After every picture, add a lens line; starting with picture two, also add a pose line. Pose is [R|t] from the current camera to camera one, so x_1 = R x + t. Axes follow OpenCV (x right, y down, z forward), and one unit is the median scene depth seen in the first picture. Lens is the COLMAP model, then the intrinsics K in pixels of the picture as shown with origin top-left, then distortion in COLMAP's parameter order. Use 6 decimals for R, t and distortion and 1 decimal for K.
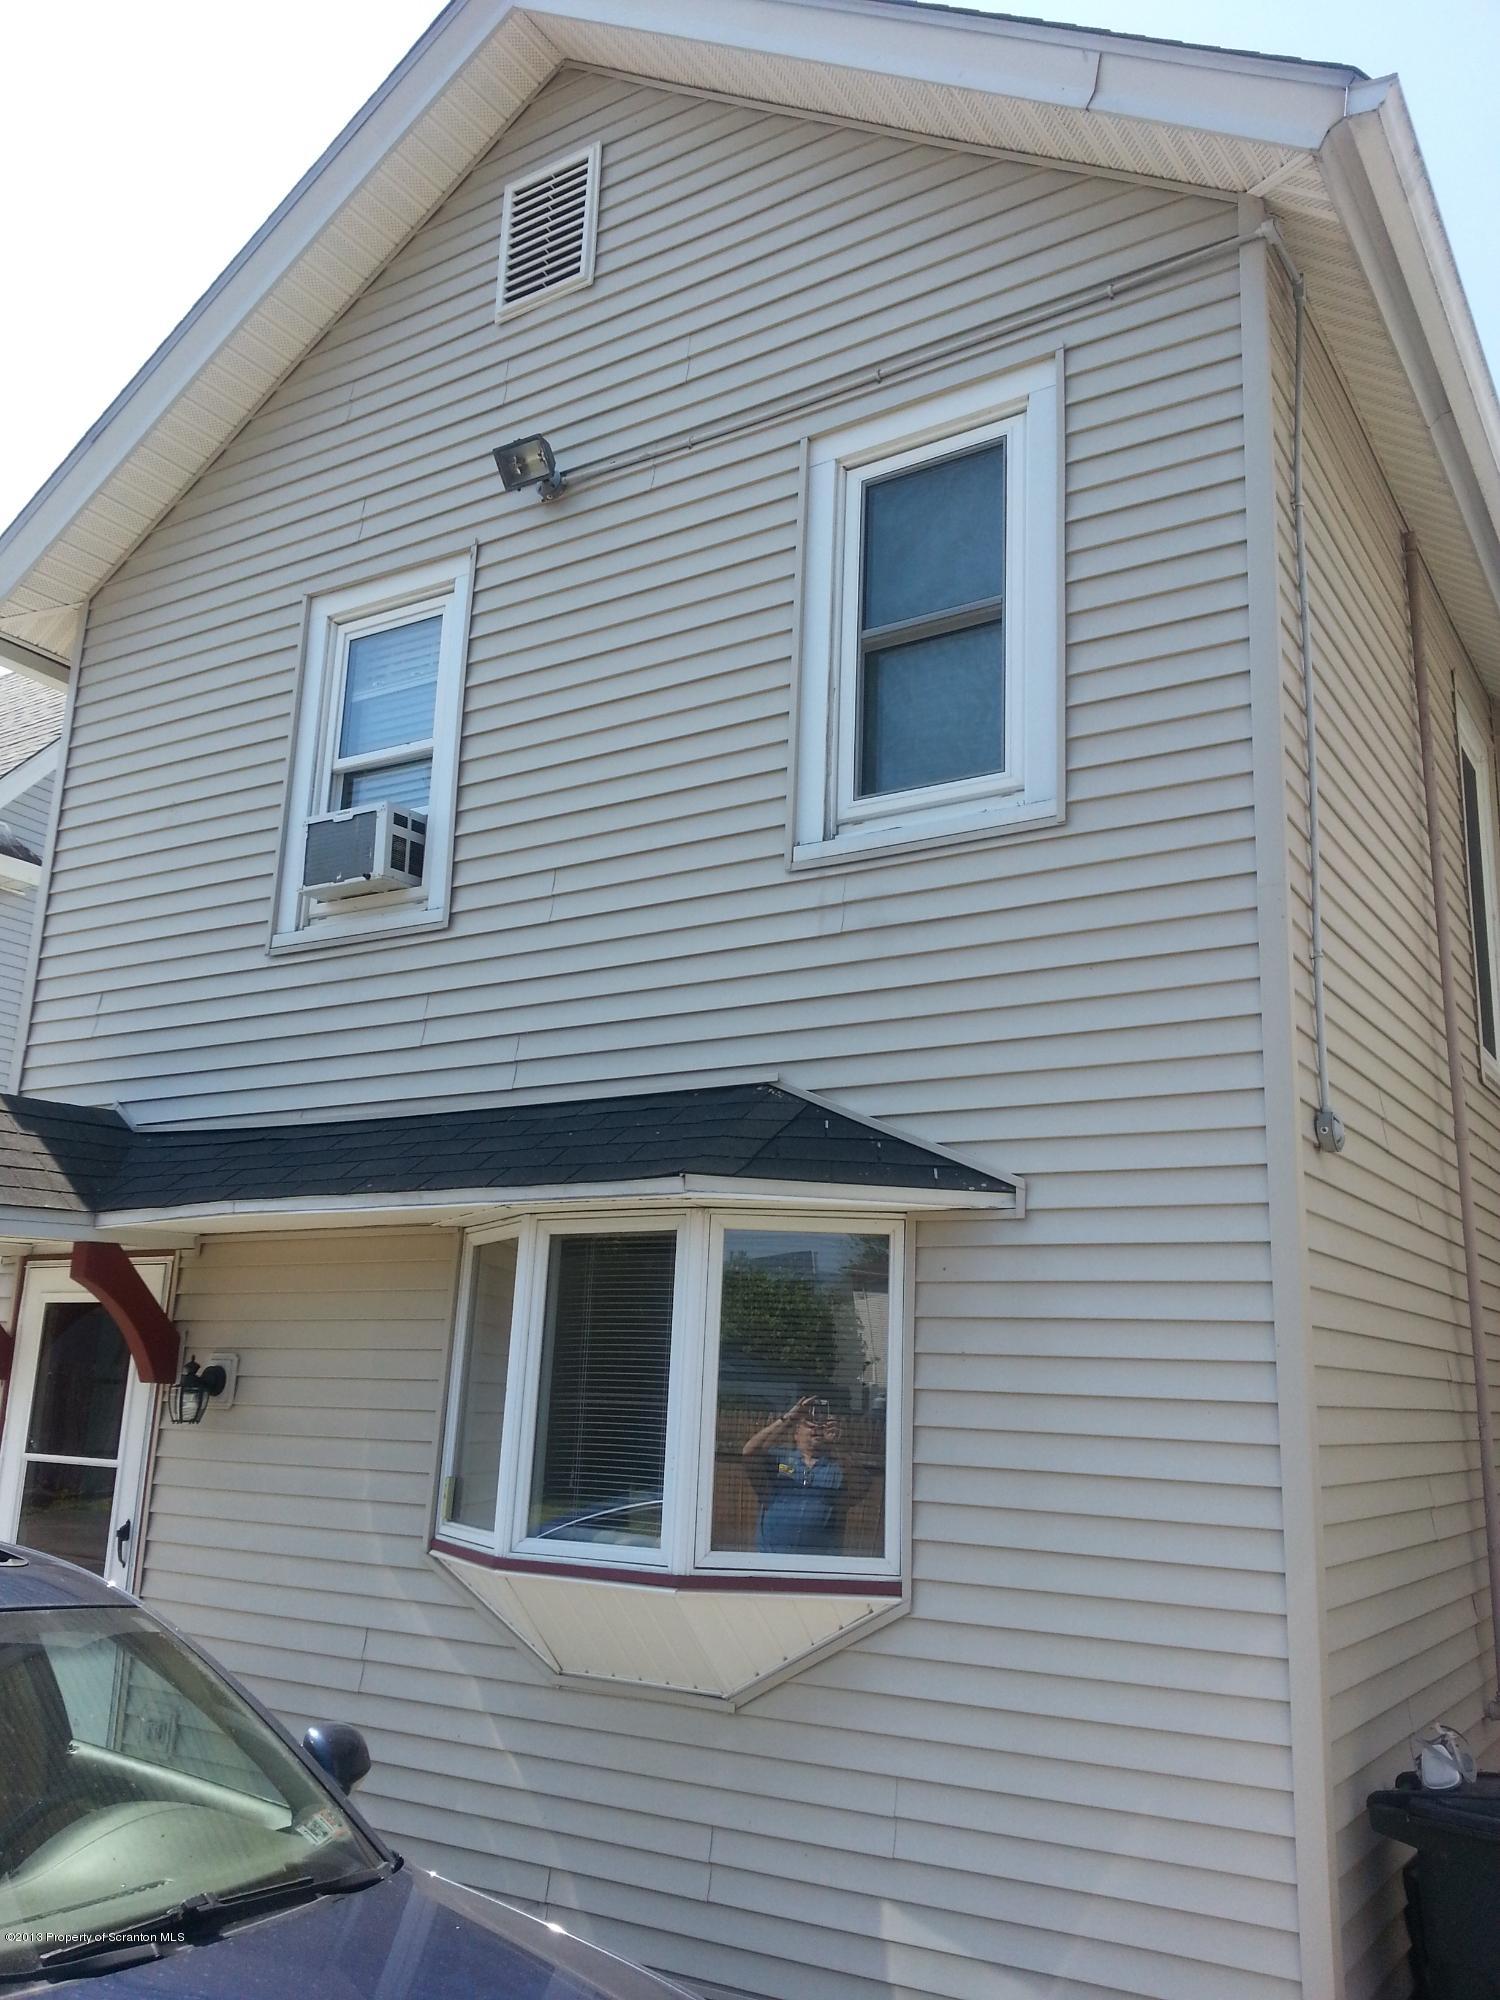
lens RADIAL K [[1619.3, 0, 763.1], [0, 1619.3, 1013.8], [0, 0, 1]] dist [0.127913, -0.238604]
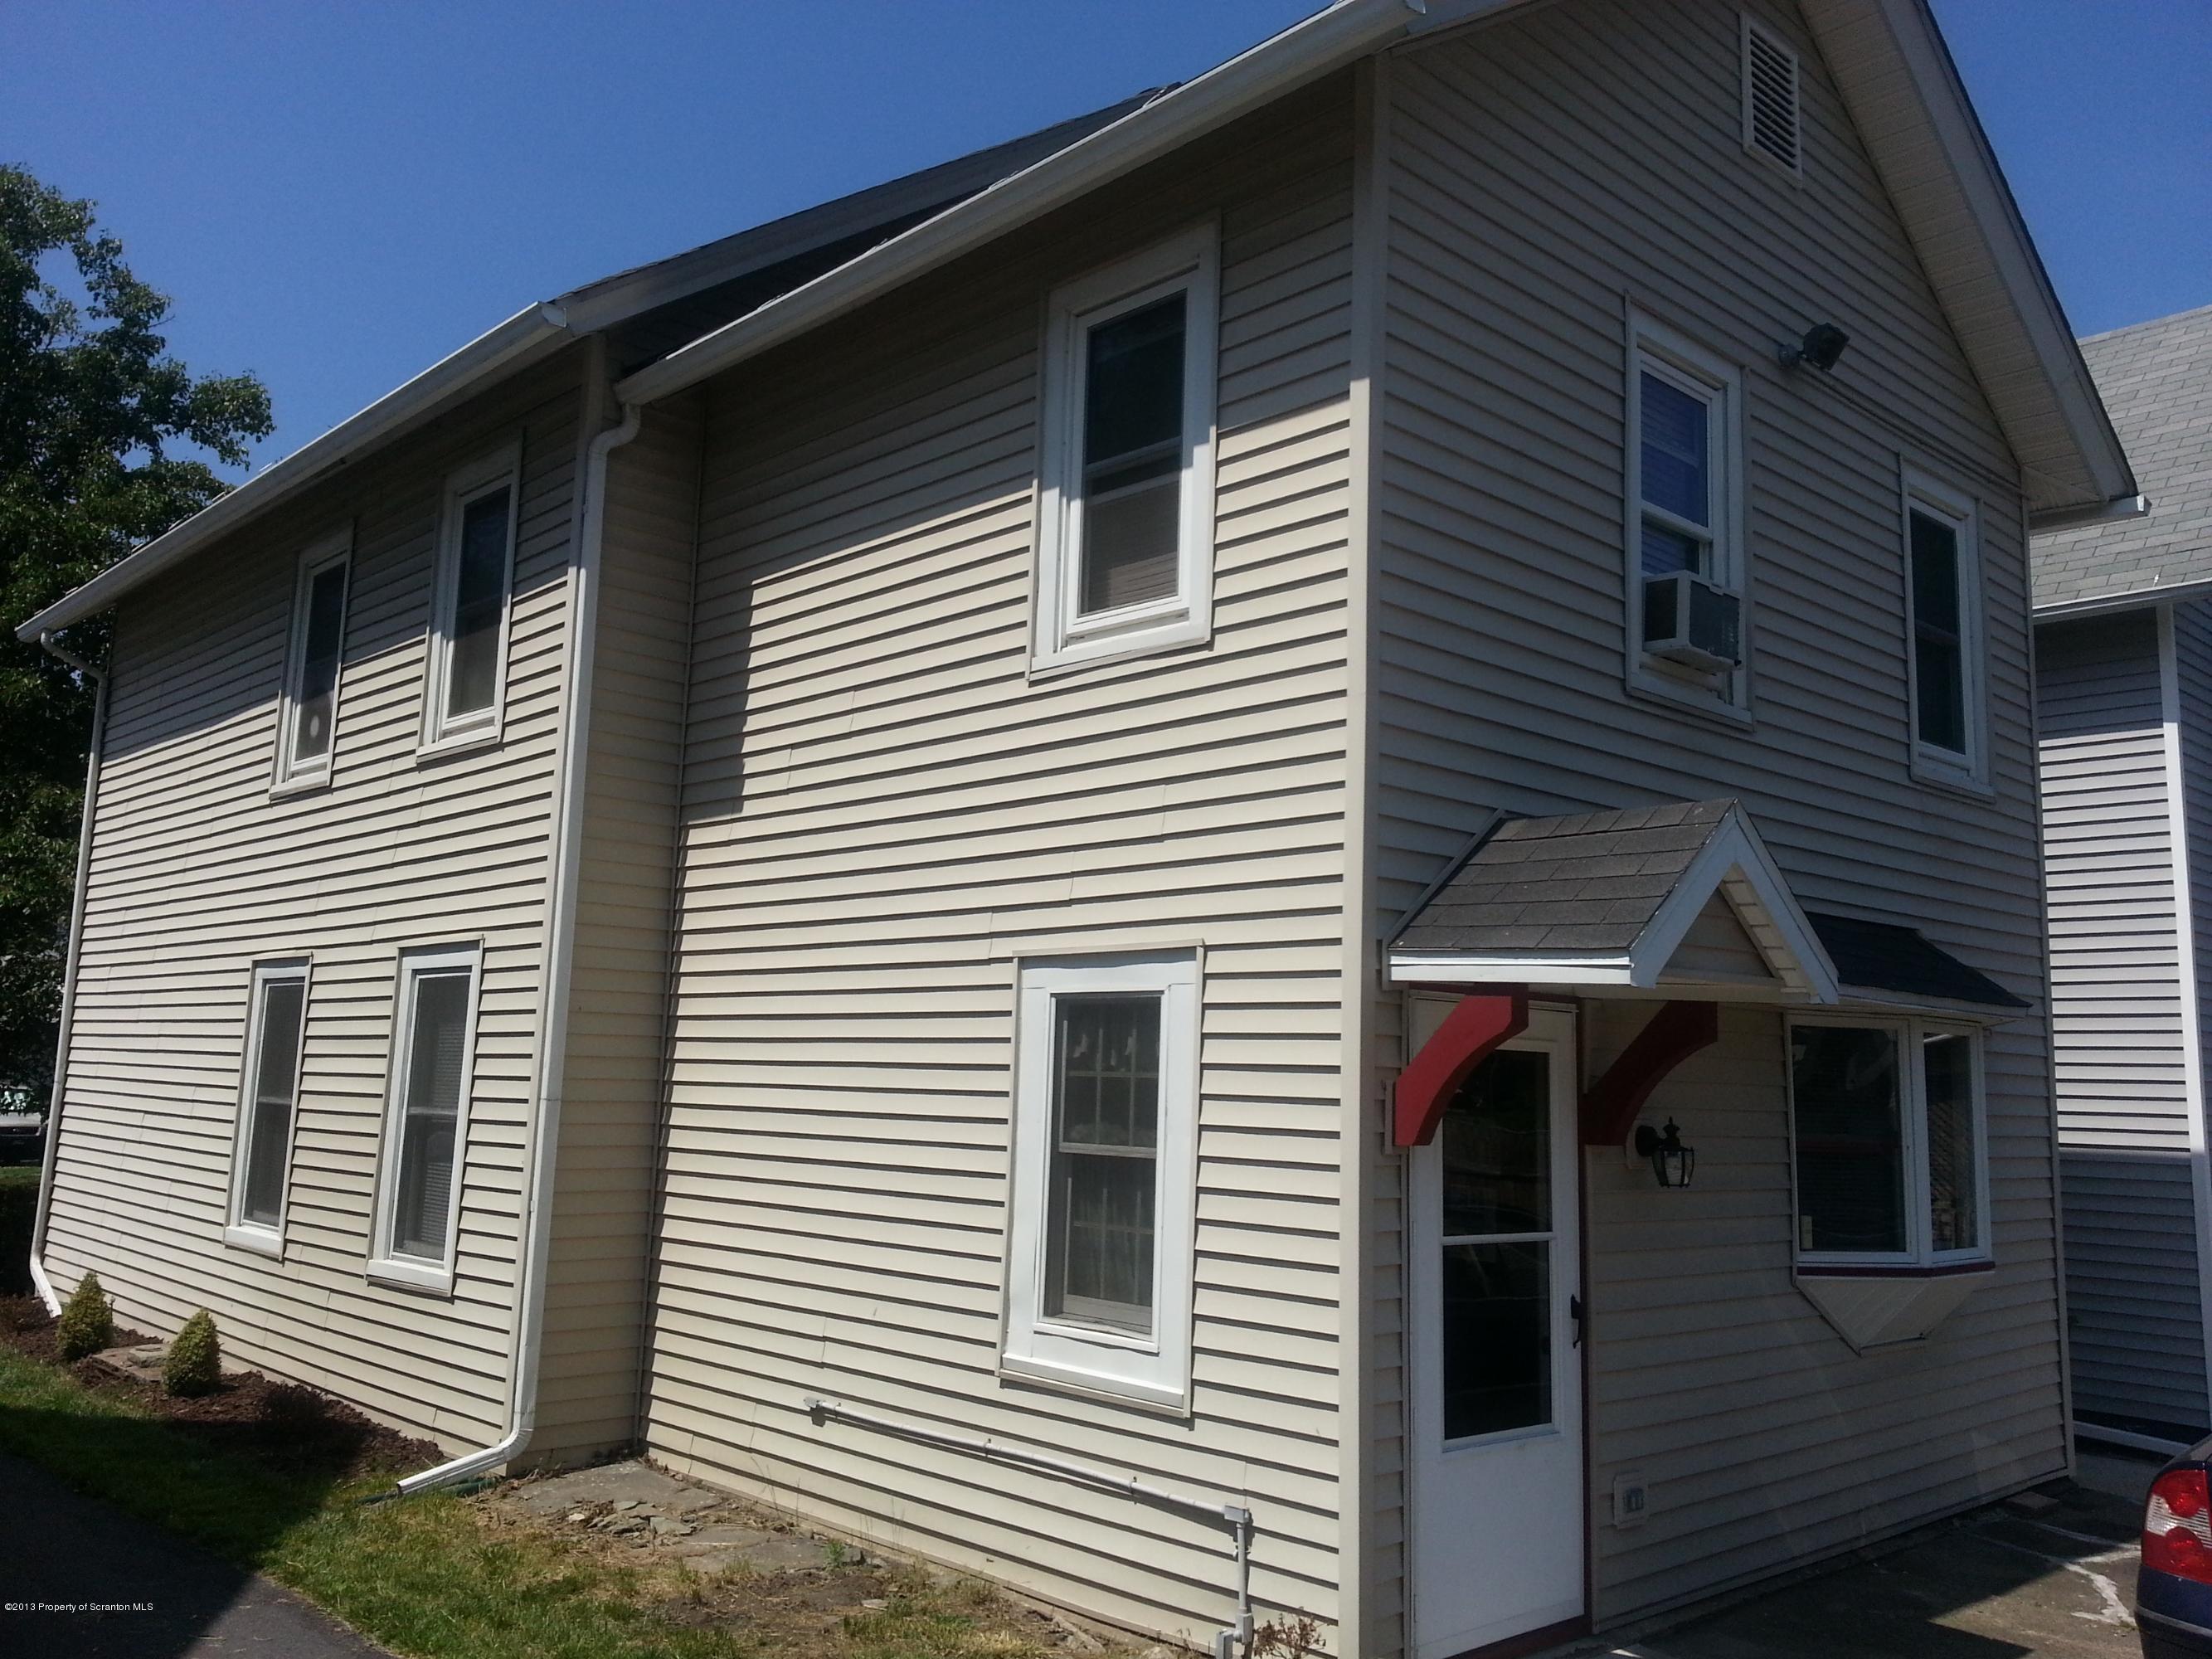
lens RADIAL K [[1791.1, 0, 1103.4], [0, 1791.1, 802.7], [0, 0, 1]] dist [0.127913, -0.238604]
pose [[0.258548, 0.117408, 0.958837, -1.764233], [-0.246161, 0.967826, -0.052133, 0.197526], [-0.934108, -0.222549, 0.279130, 1.257773]]
